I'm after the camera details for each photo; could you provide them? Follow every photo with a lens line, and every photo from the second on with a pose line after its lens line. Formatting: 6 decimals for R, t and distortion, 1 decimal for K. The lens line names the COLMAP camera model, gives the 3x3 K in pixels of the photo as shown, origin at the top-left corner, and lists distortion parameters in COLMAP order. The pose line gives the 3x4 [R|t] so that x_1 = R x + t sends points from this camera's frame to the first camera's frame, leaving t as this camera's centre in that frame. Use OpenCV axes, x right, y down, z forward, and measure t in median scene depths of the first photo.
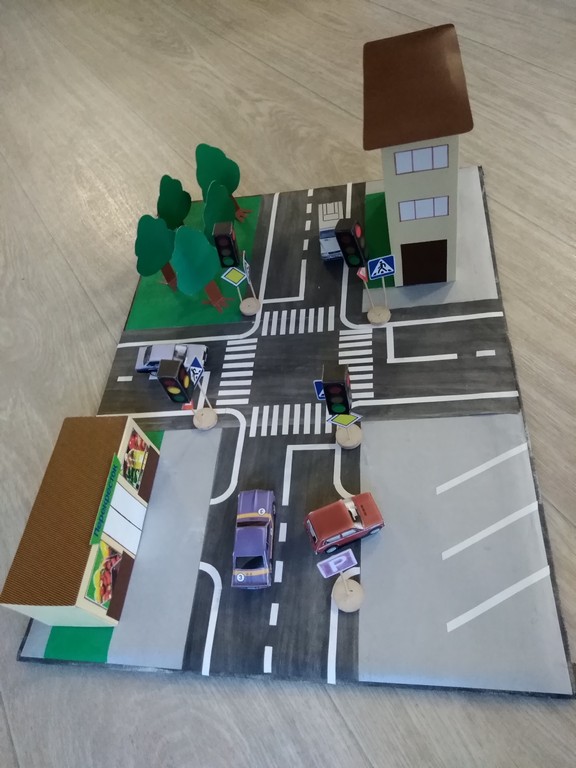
lens RADIAL K [[578.3, 0, 288.0], [0, 578.3, 384.0], [0, 0, 1]] dist [0.026215, -0.003370]
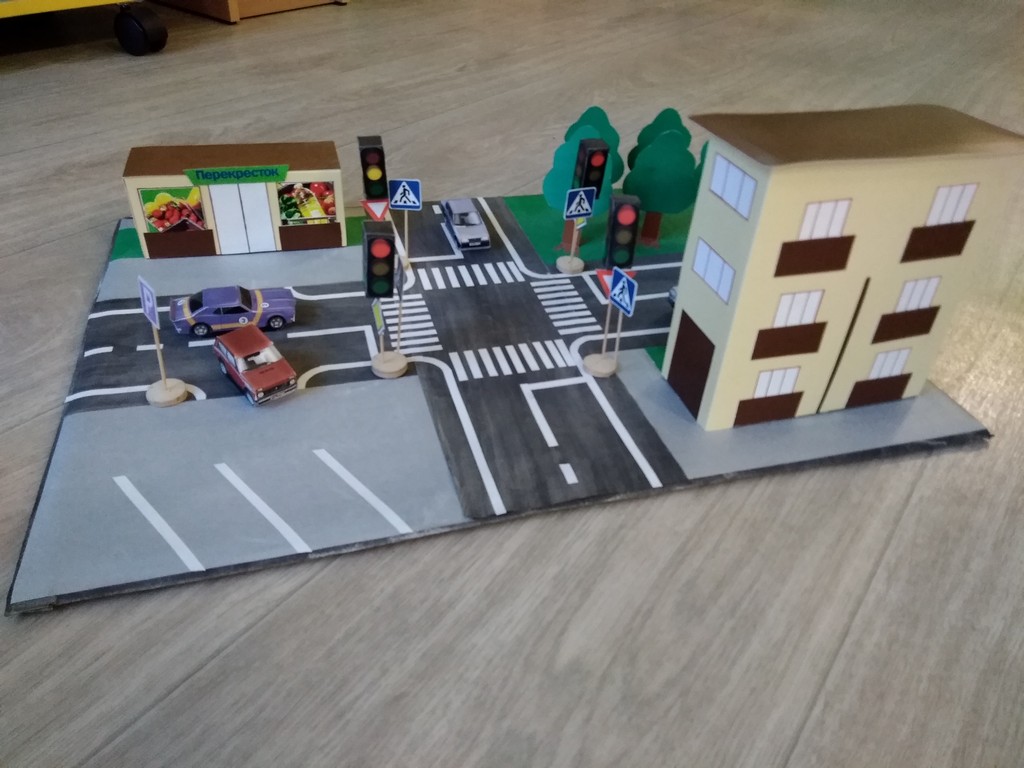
lens RADIAL K [[771.0, 0, 512.0], [0, 771.0, 384.0], [0, 0, 1]] dist [0.026215, -0.003370]
pose [[0.330848, 0.731954, -0.595637, 0.733578], [-0.838113, 0.517997, 0.171014, -0.190277], [0.433712, 0.442631, 0.784838, 0.284164]]
